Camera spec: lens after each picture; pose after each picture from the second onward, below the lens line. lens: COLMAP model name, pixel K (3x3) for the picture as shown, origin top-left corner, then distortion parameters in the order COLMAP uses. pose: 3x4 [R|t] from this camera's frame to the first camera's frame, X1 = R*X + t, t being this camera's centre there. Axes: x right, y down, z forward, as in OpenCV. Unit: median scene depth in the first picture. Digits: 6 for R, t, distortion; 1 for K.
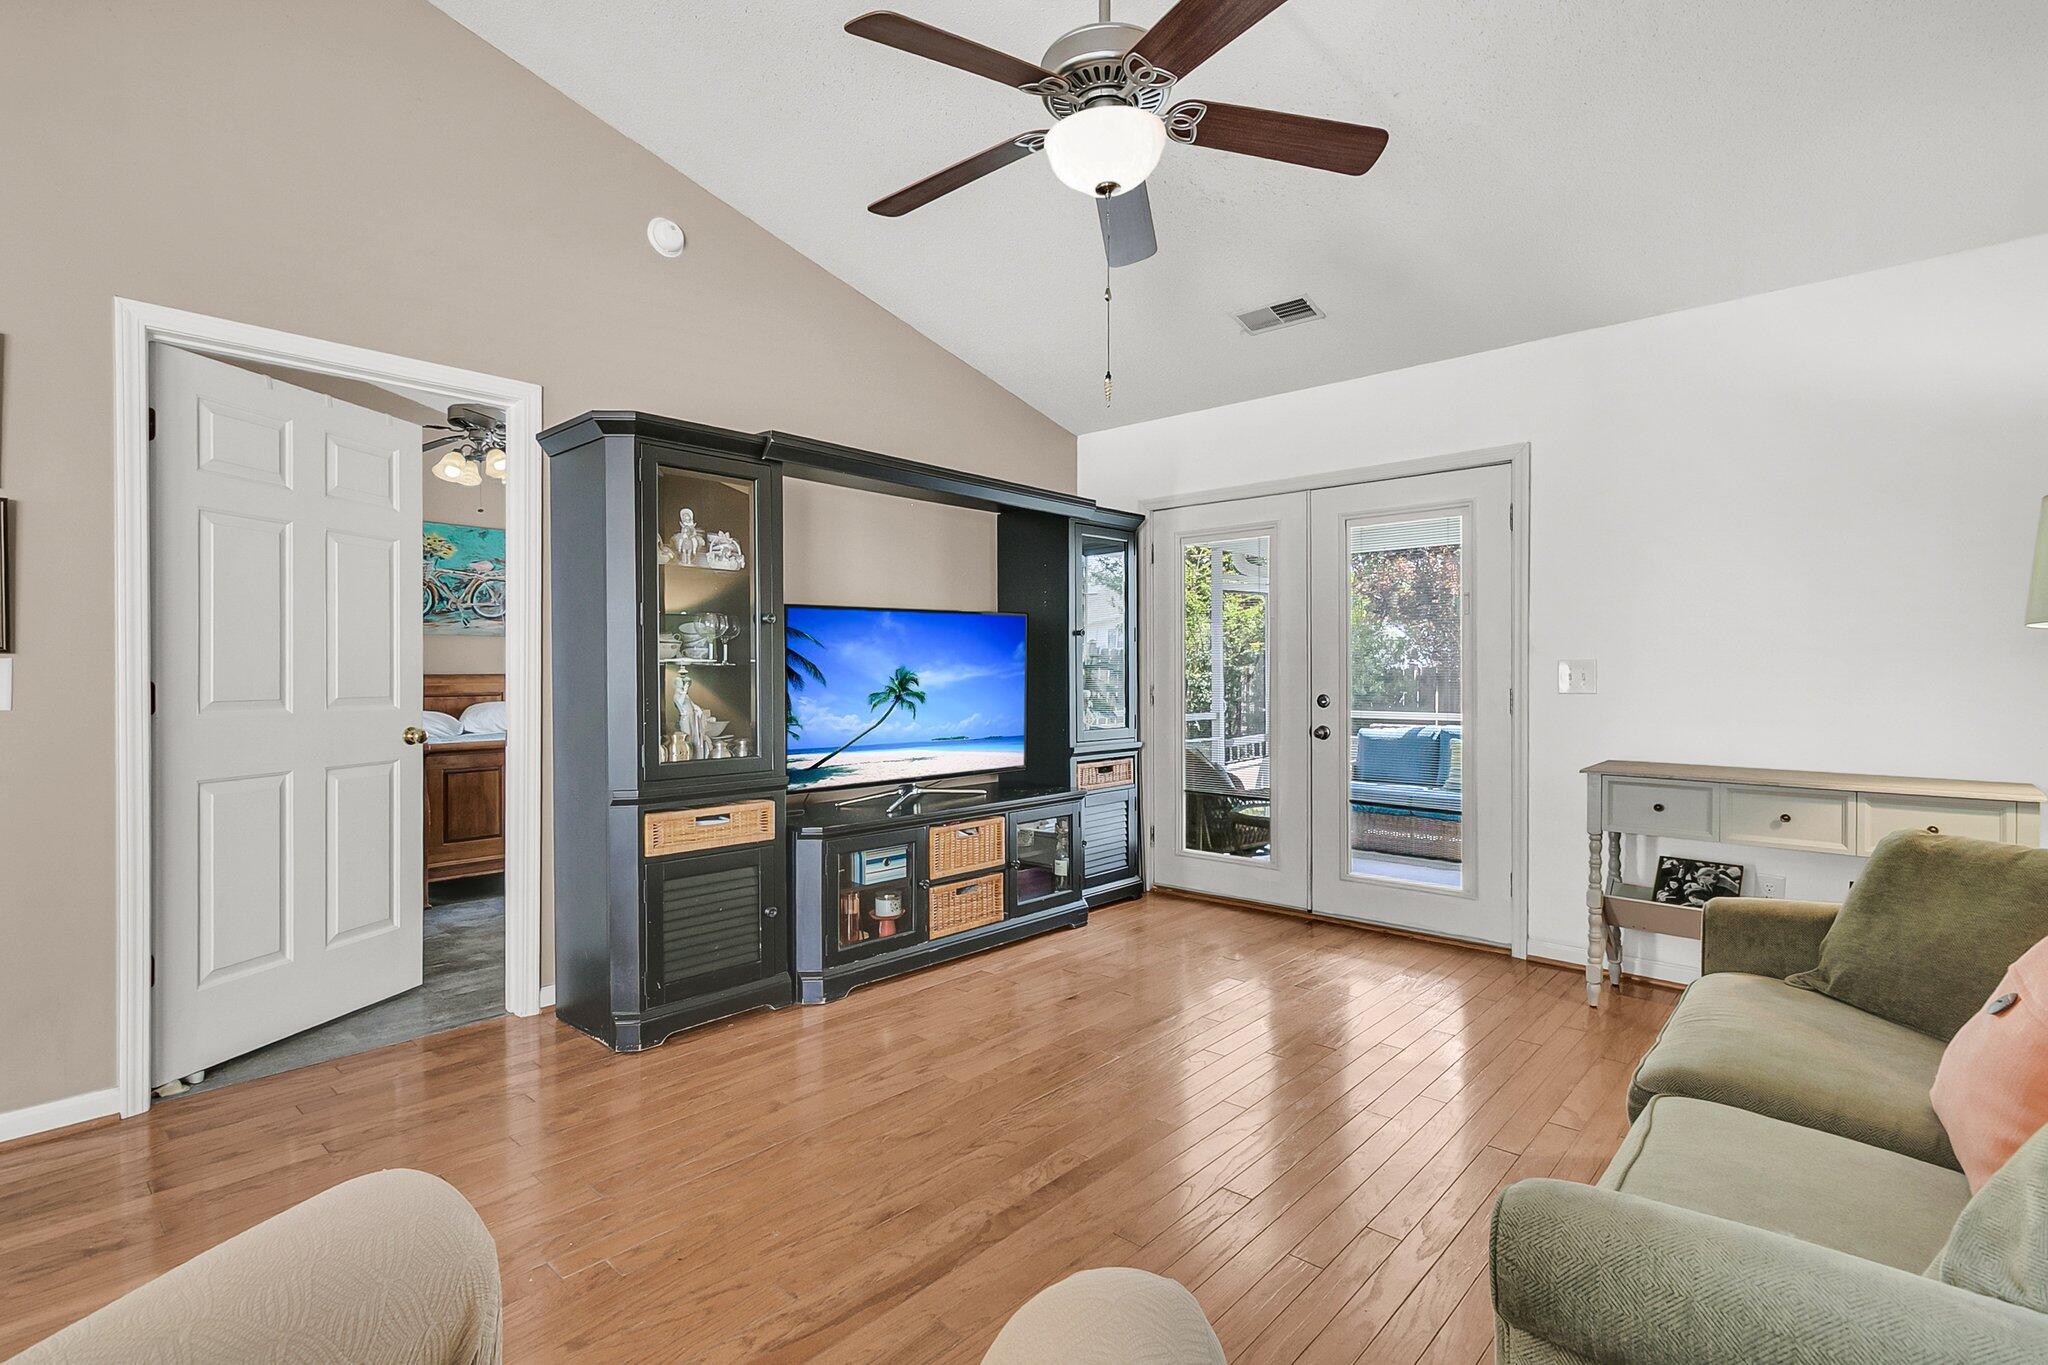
lens RADIAL K [[982.4, 0, 1017.6], [0, 982.4, 674.4], [0, 0, 1]] dist [-0.006091, 0.002746]
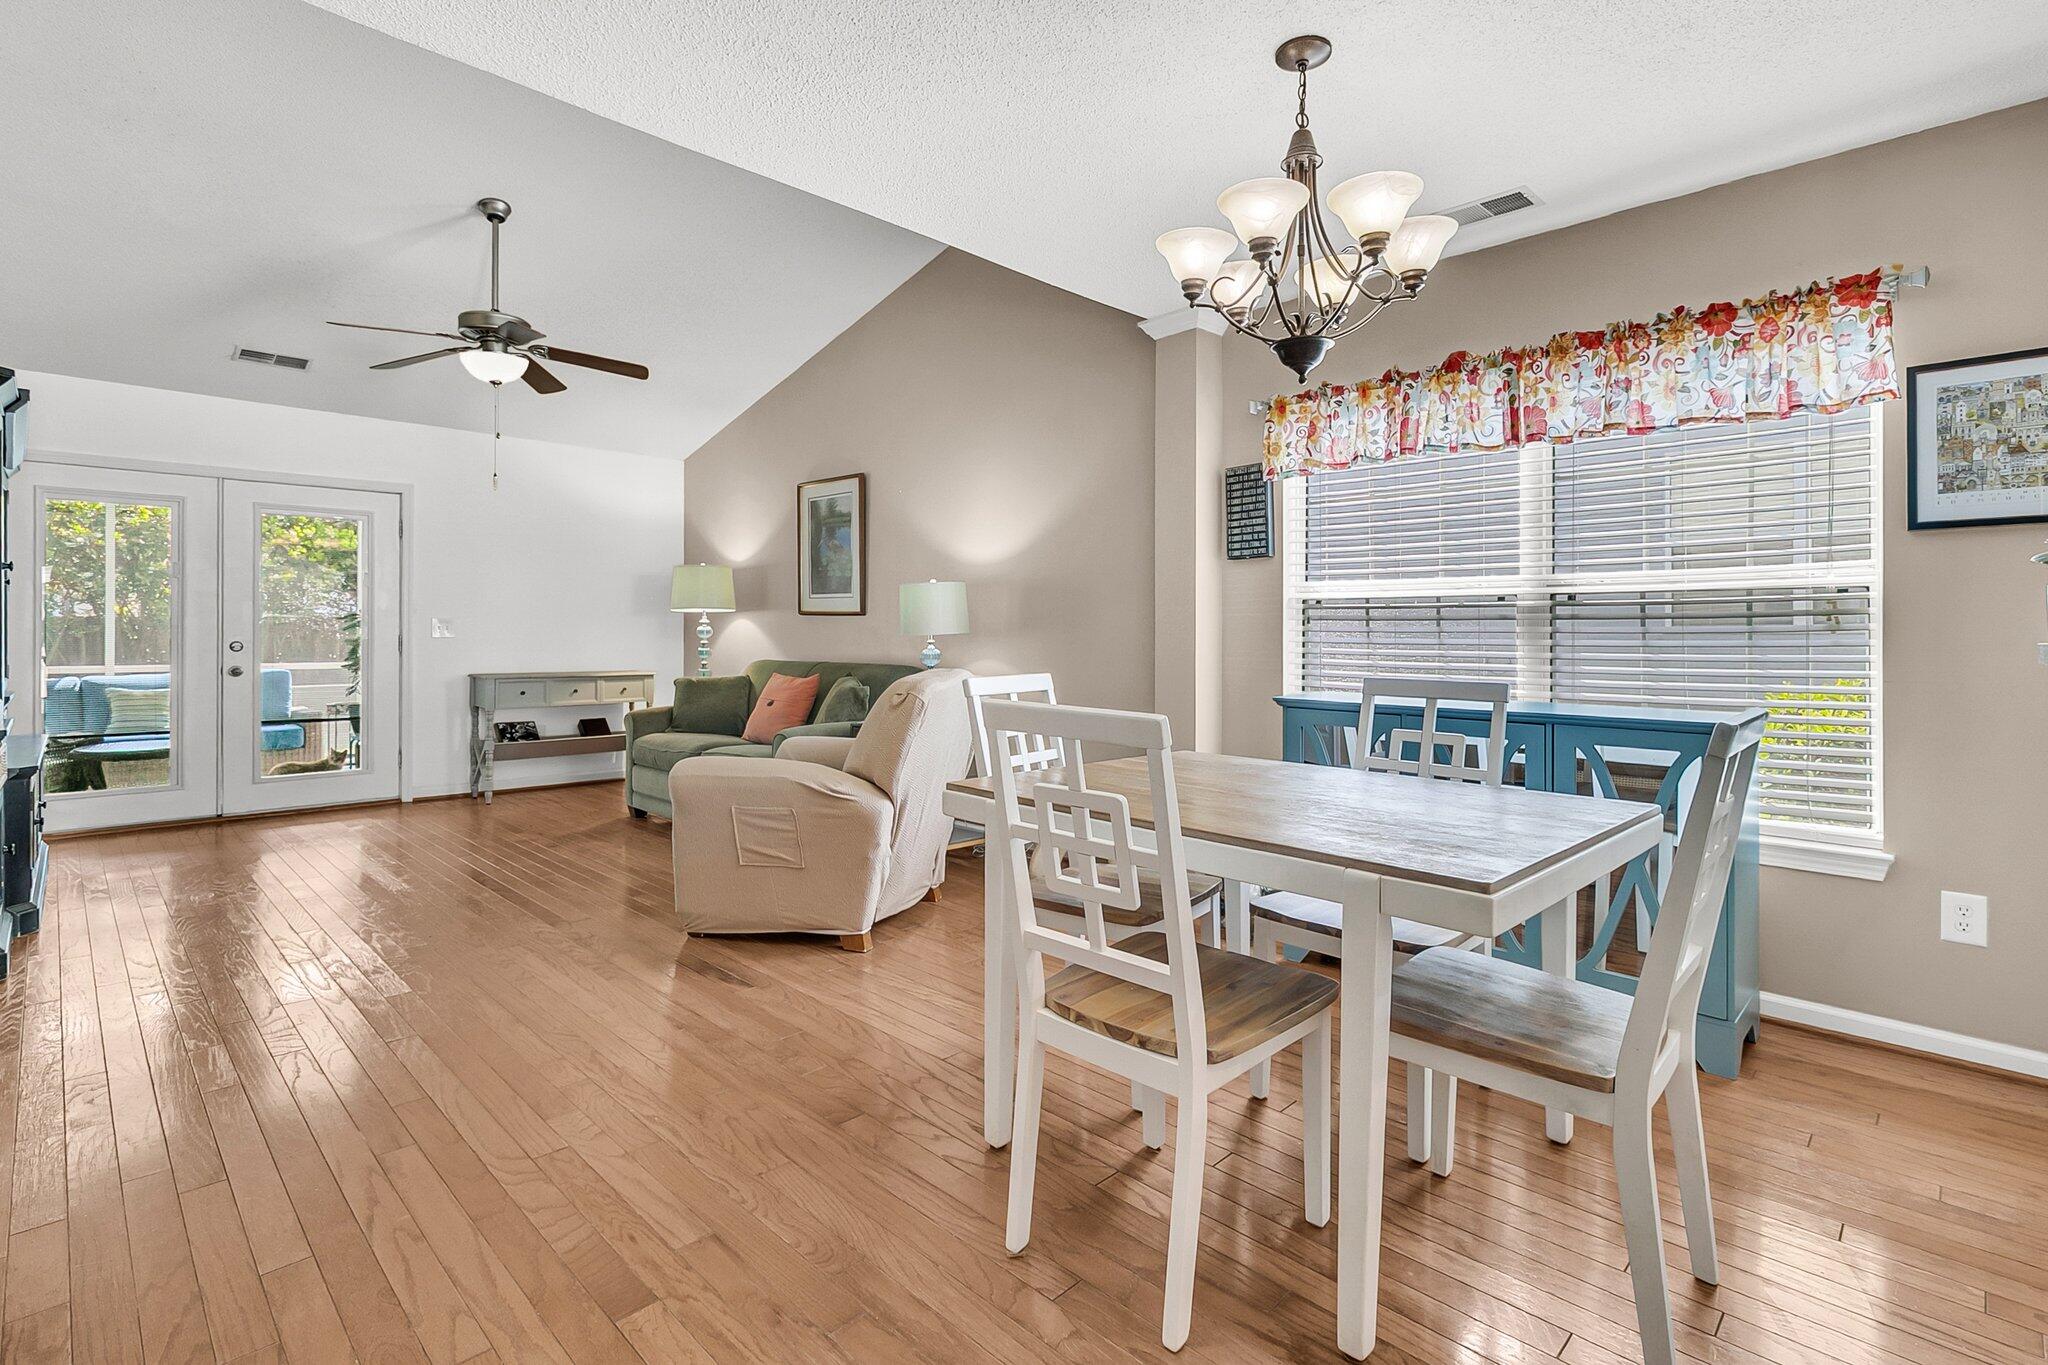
lens RADIAL K [[982.4, 0, 1065.4], [0, 982.4, 636.8], [0, 0, 1]] dist [-0.006091, 0.002746]
pose [[0.020293, -0.004647, 0.999783, -0.949493], [0.001941, 0.999987, 0.004608, 0.010362], [-0.999792, 0.001847, 0.020301, -0.106061]]
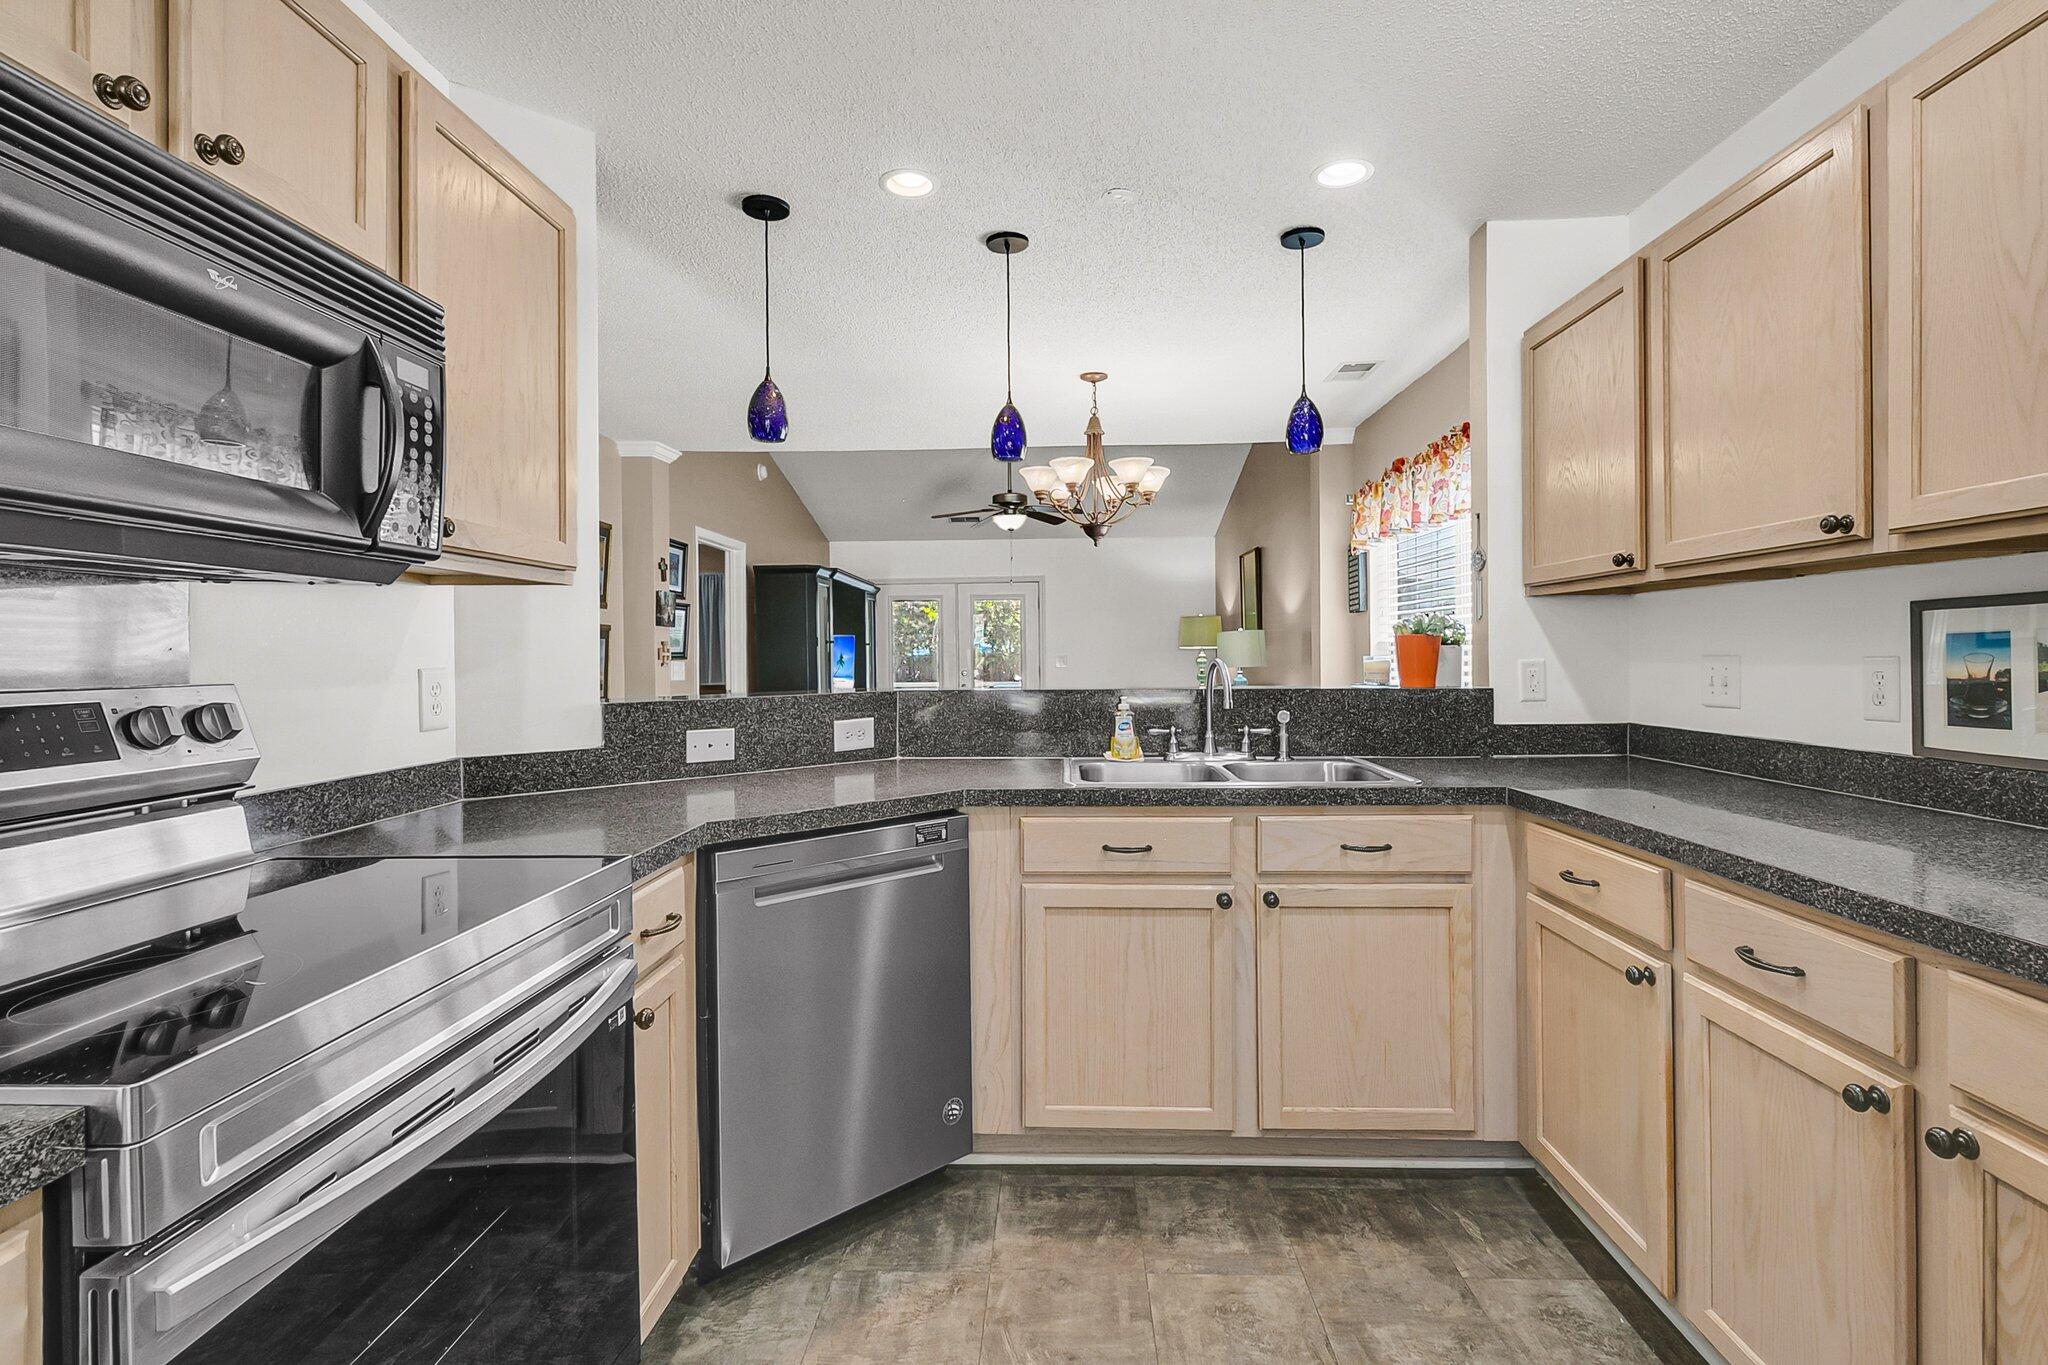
lens RADIAL K [[982.4, 0, 1027.7], [0, 982.4, 655.6], [0, 0, 1]] dist [-0.006091, 0.002746]
pose [[0.756179, -0.006845, 0.654329, -1.130884], [0.011442, 0.999931, -0.002763, -0.005936], [-0.654265, 0.009576, 0.756205, -0.894679]]
